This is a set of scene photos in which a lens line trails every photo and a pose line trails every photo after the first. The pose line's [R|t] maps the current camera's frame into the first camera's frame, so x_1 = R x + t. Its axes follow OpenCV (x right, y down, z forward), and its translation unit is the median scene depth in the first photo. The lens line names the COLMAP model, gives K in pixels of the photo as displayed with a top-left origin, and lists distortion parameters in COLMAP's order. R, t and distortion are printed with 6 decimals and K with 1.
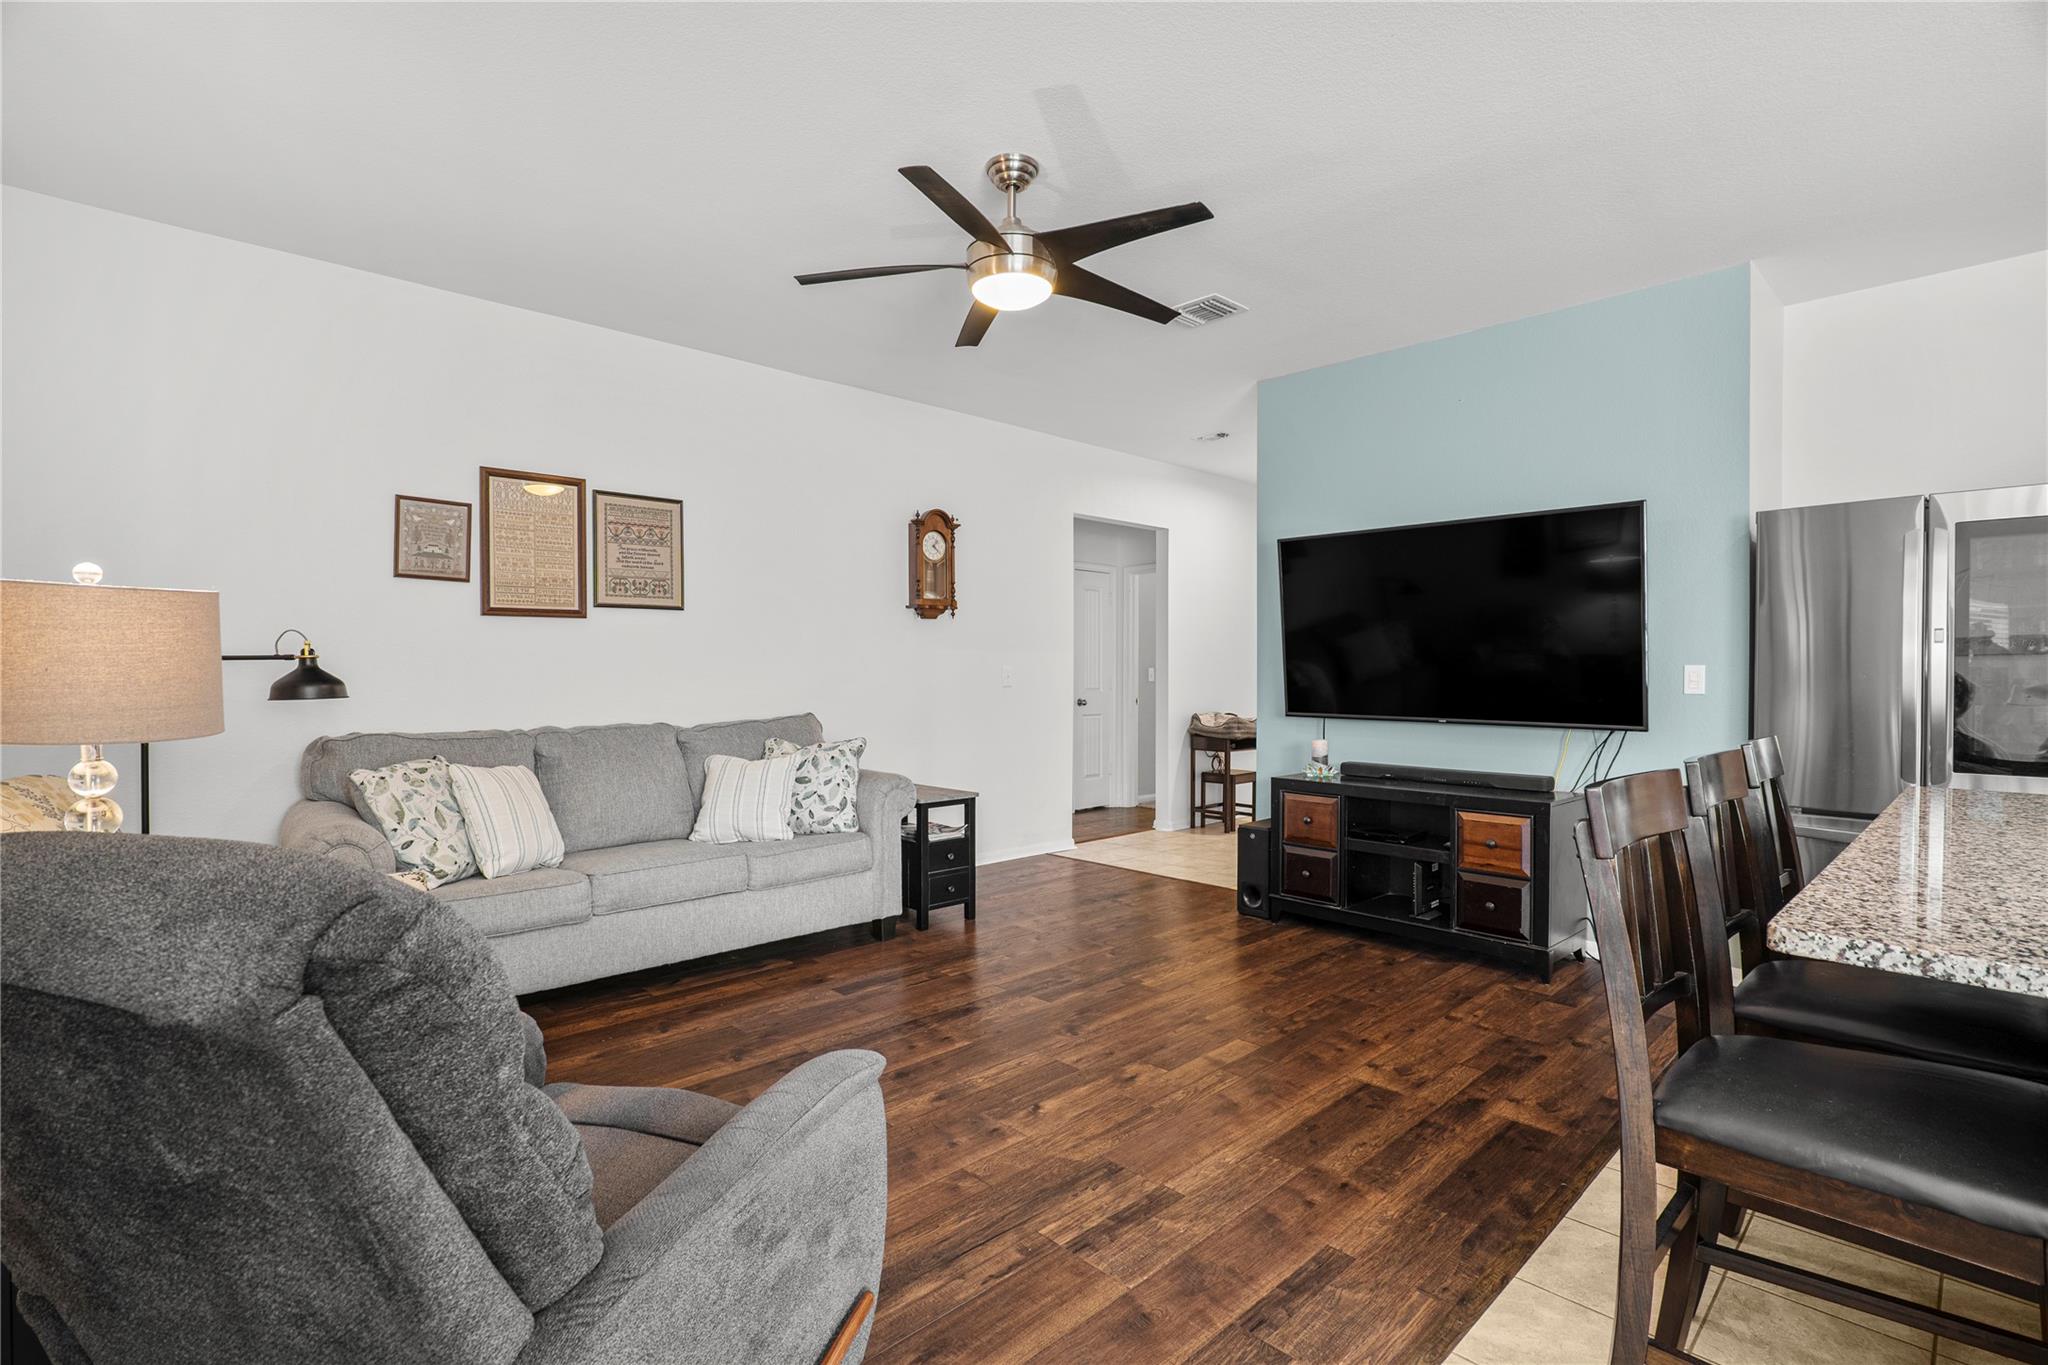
lens RADIAL K [[960.2, 0, 1018.8], [0, 960.2, 671.0], [0, 0, 1]] dist [-0.011372, 0.001538]
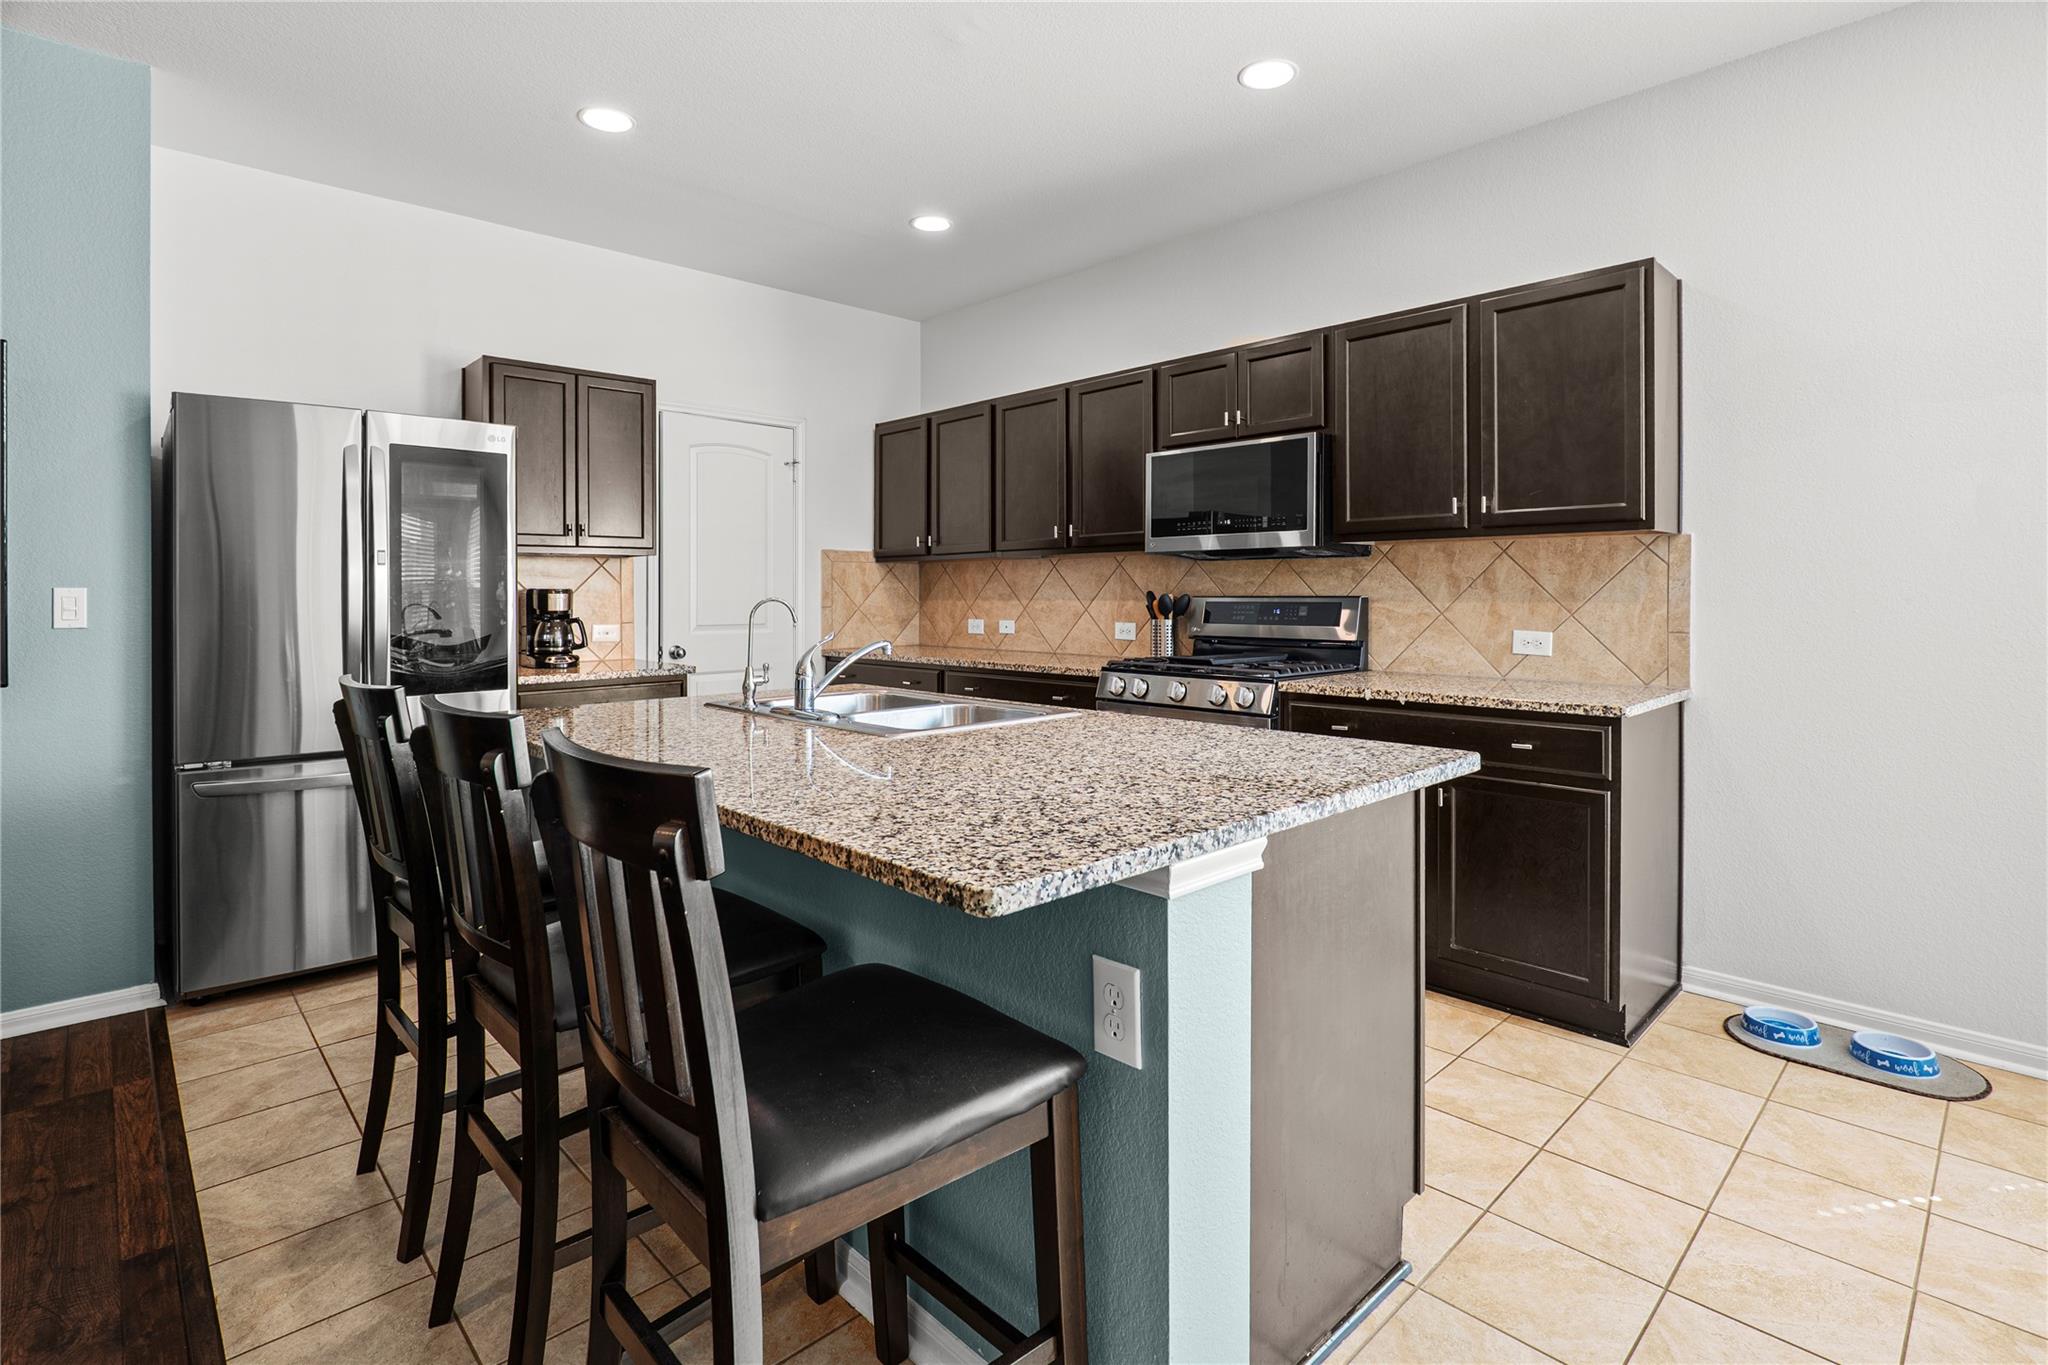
lens RADIAL K [[989.3, 0, 1026.4], [0, 989.3, 596.1], [0, 0, 1]] dist [-0.013481, 0.000764]
pose [[-0.006179, -0.003877, 0.999973, -0.027169], [0.005070, 0.999980, 0.003908, 0.000422], [-0.999968, 0.005094, -0.006159, 0.286539]]
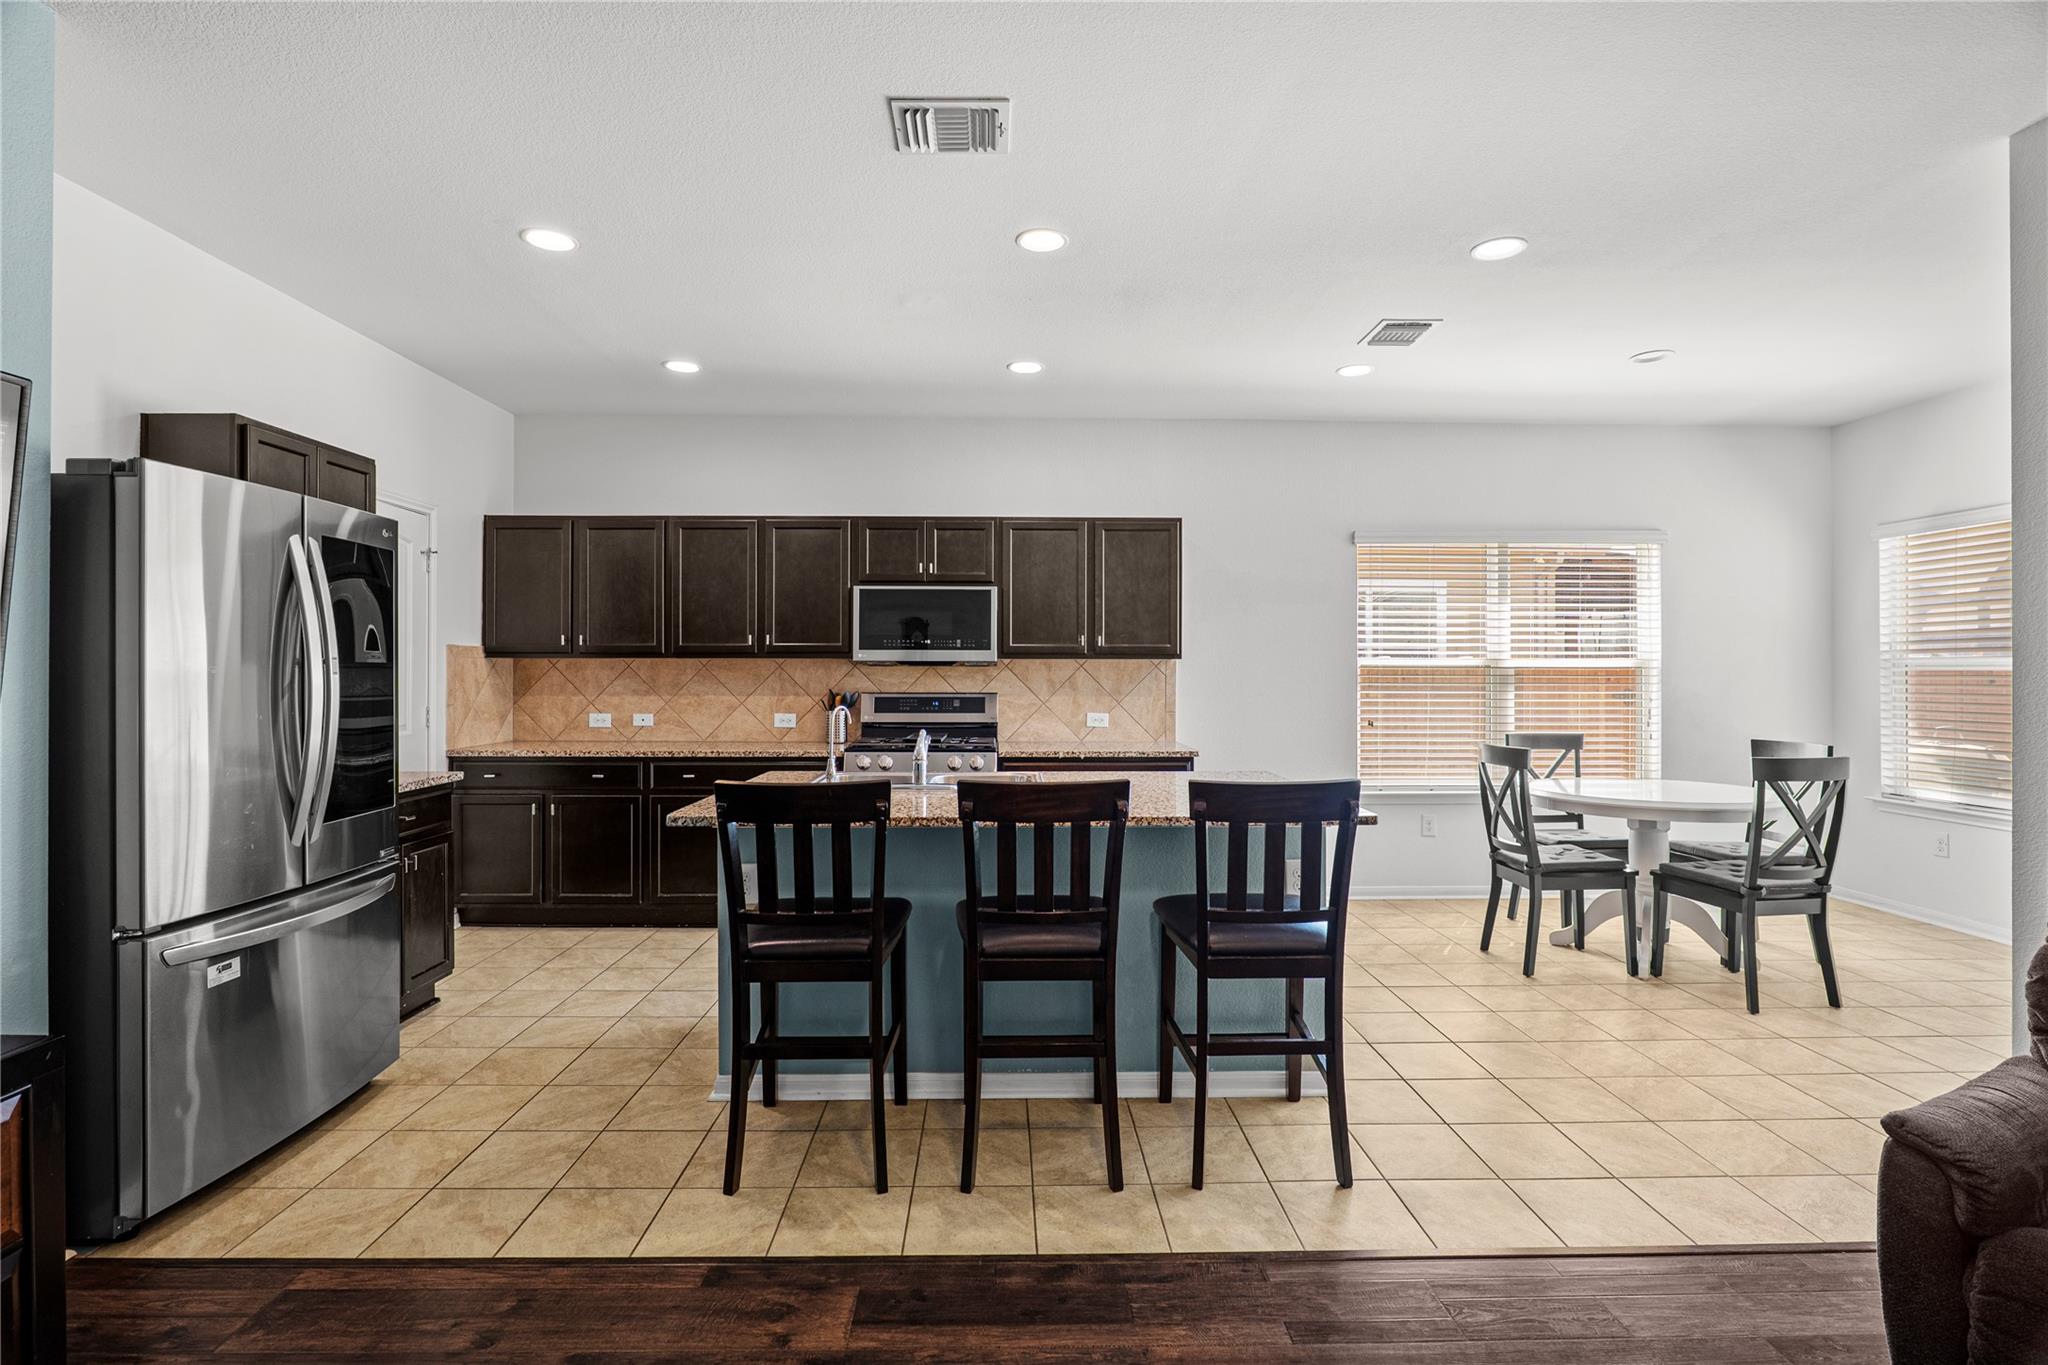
lens RADIAL K [[960.2, 0, 1018.8], [0, 960.2, 671.0], [0, 0, 1]] dist [-0.011372, 0.001538]
pose [[-0.738776, -0.002763, 0.673945, -0.051956], [-0.001874, 0.999996, 0.002046, -0.027204], [-0.673948, 0.000249, -0.738778, 0.935273]]
